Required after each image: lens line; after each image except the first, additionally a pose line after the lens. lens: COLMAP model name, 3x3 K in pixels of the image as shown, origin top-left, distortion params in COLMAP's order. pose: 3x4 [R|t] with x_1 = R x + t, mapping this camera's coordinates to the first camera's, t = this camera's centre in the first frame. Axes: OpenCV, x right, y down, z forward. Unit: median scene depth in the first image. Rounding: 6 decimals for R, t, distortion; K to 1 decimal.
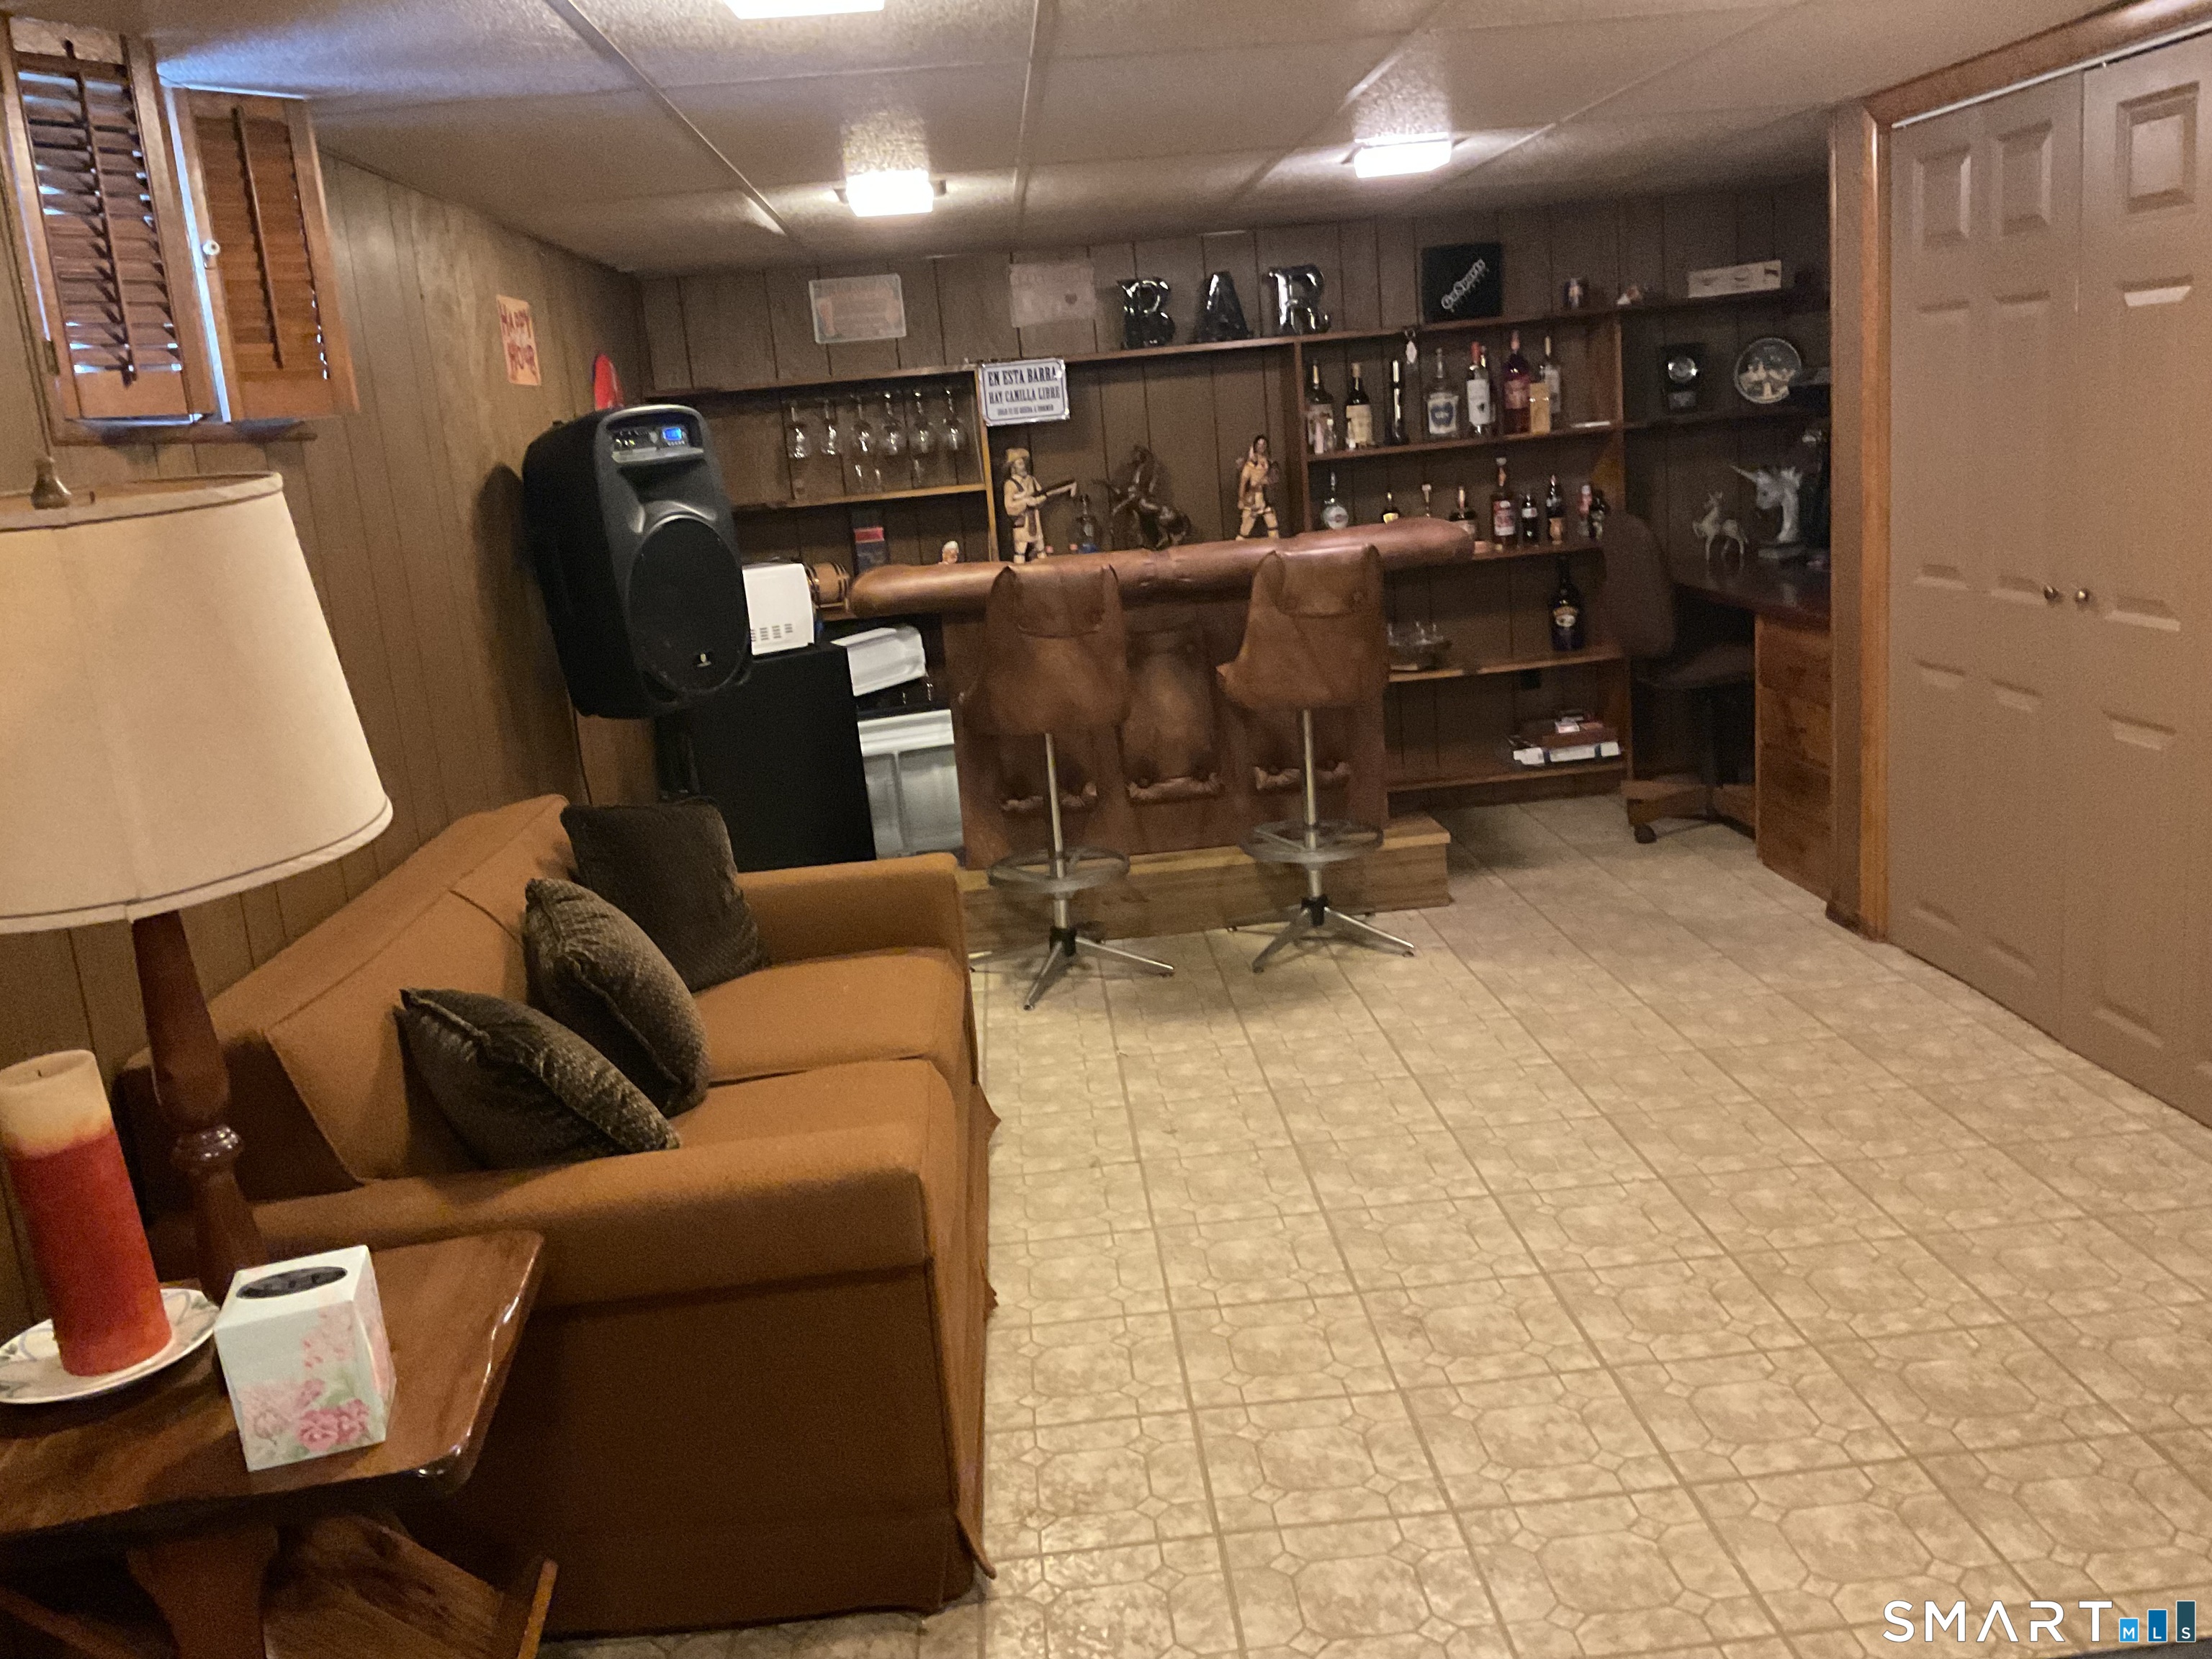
lens RADIAL K [[1838.2, 0, 1106.0], [0, 1838.2, 816.3], [0, 0, 1]] dist [0.084943, -0.157482]
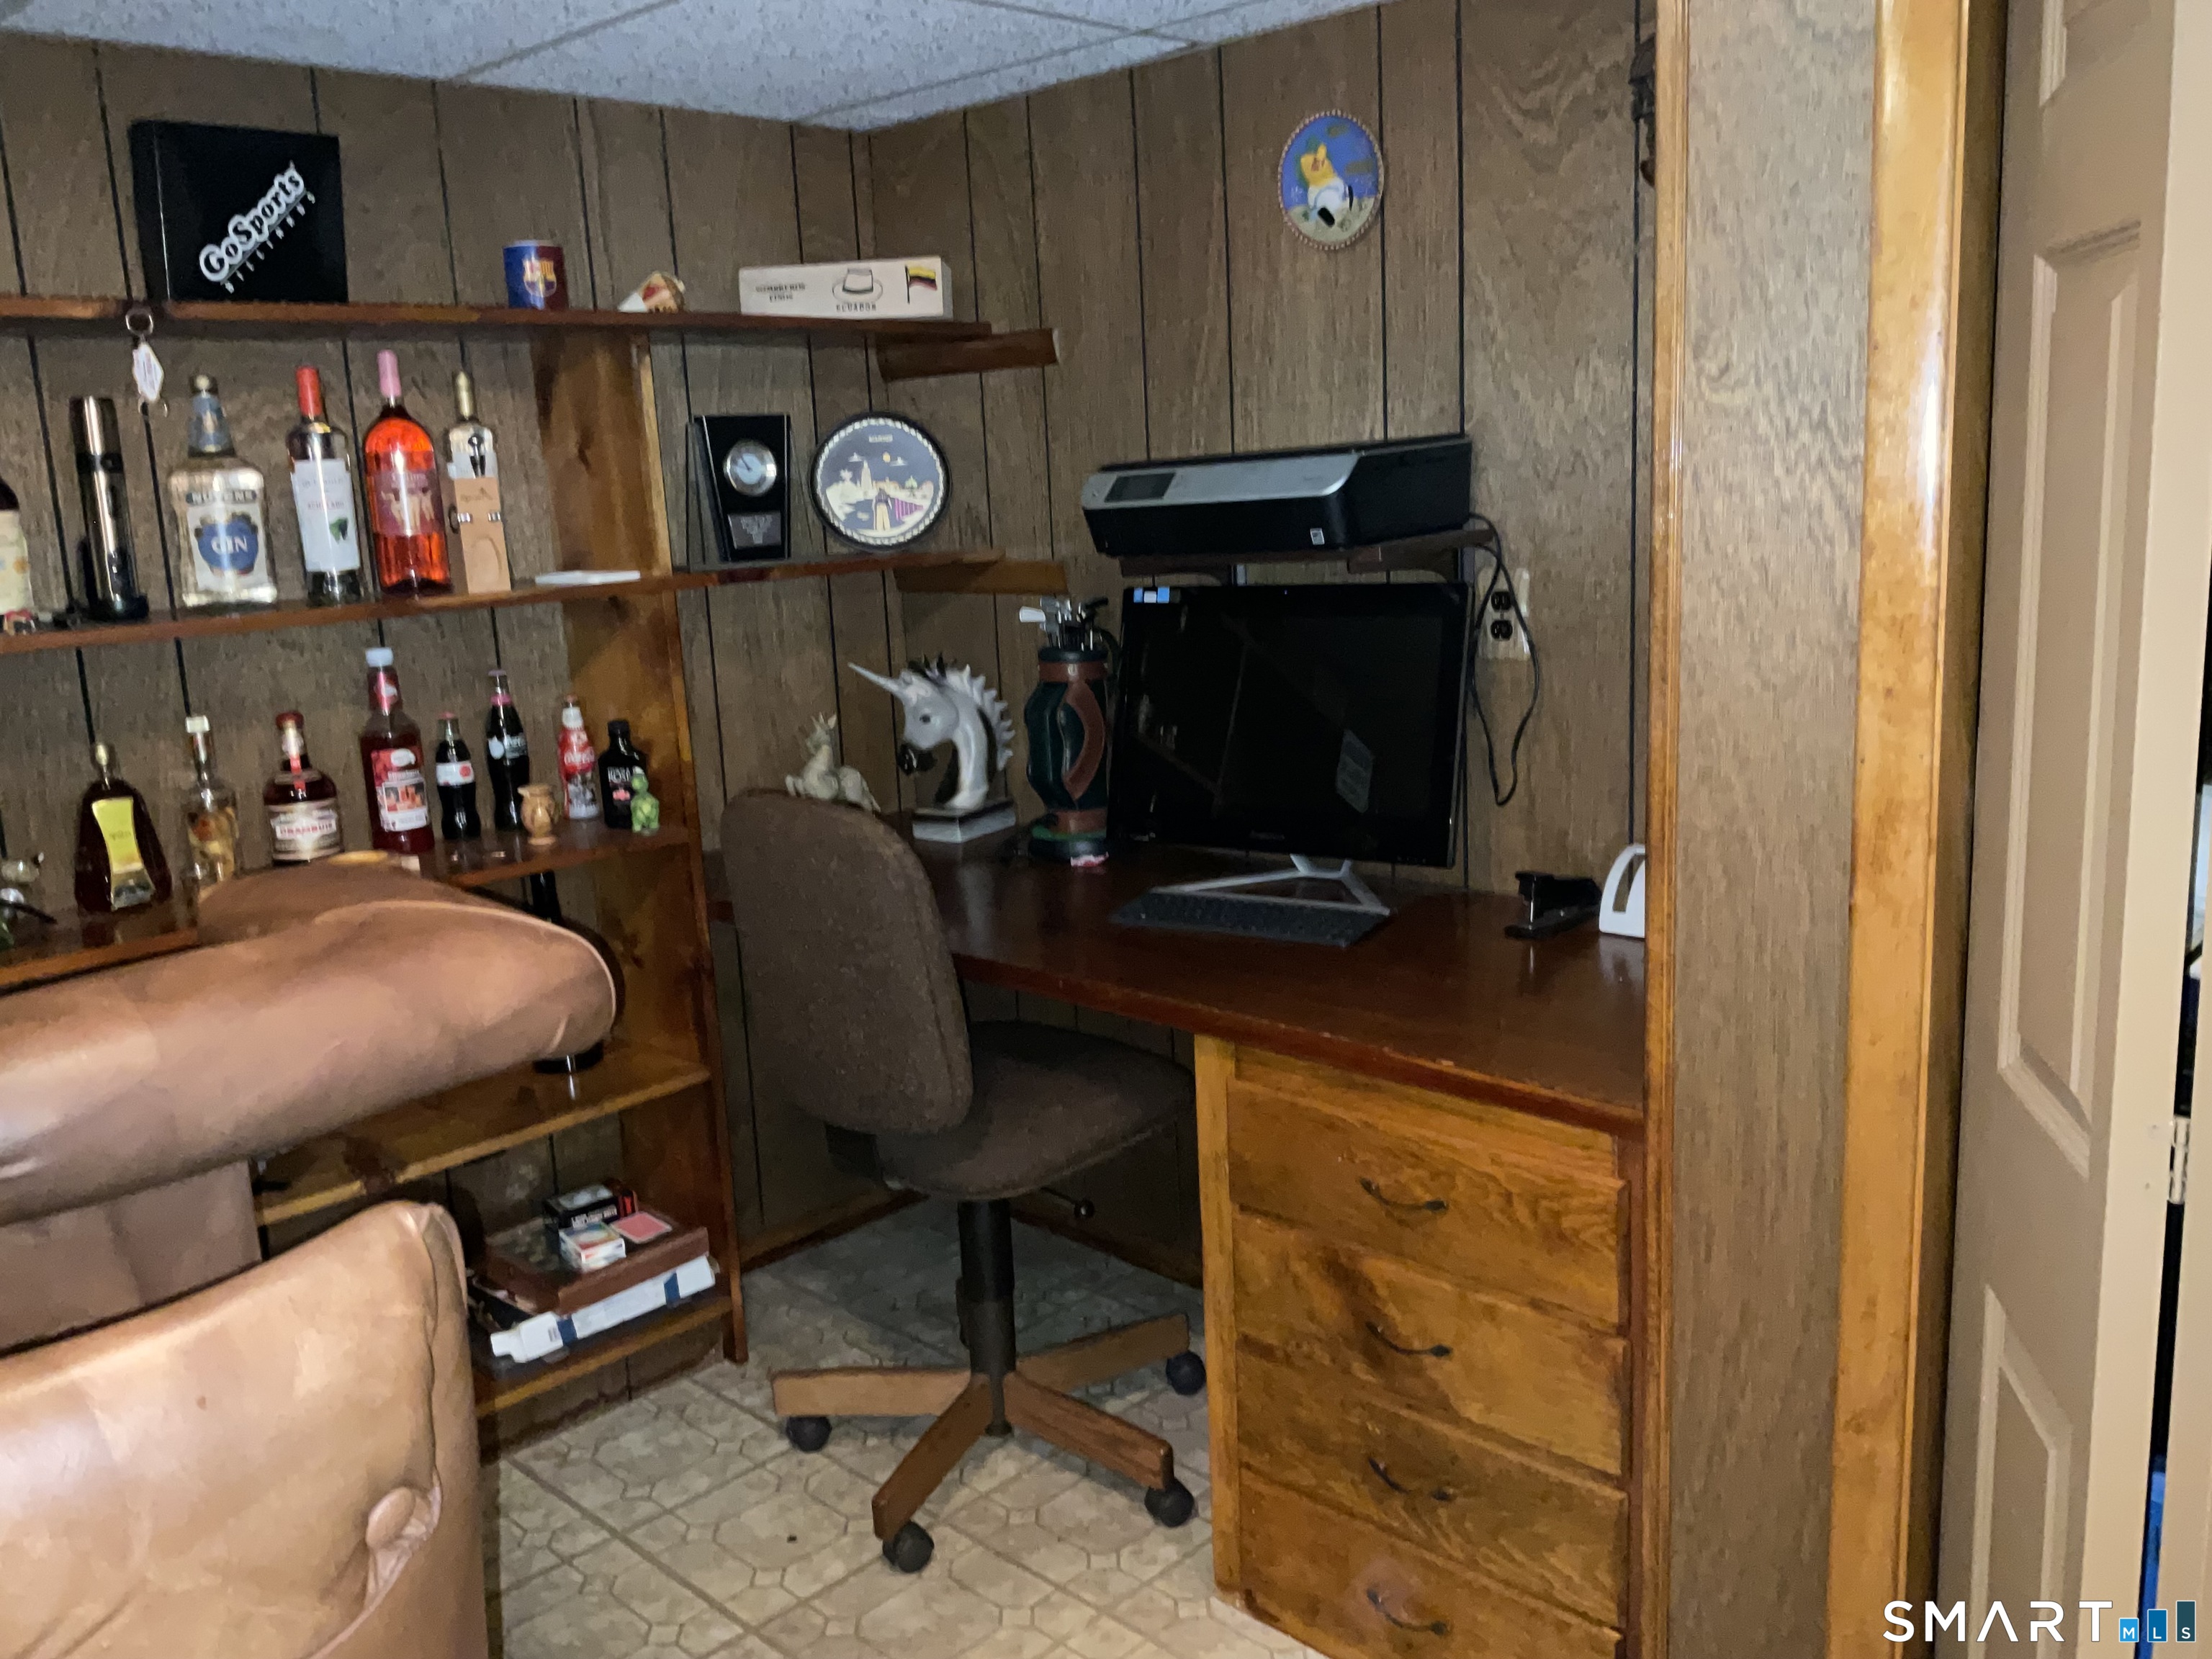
lens RADIAL K [[1838.2, 0, 1093.8], [0, 1838.2, 832.1], [0, 0, 1]] dist [0.084943, -0.157482]
pose [[0.748082, -0.077056, 0.659118, 0.054054], [0.123007, 0.992125, -0.023624, -0.124190], [-0.652106, 0.098749, 0.751669, 0.587679]]
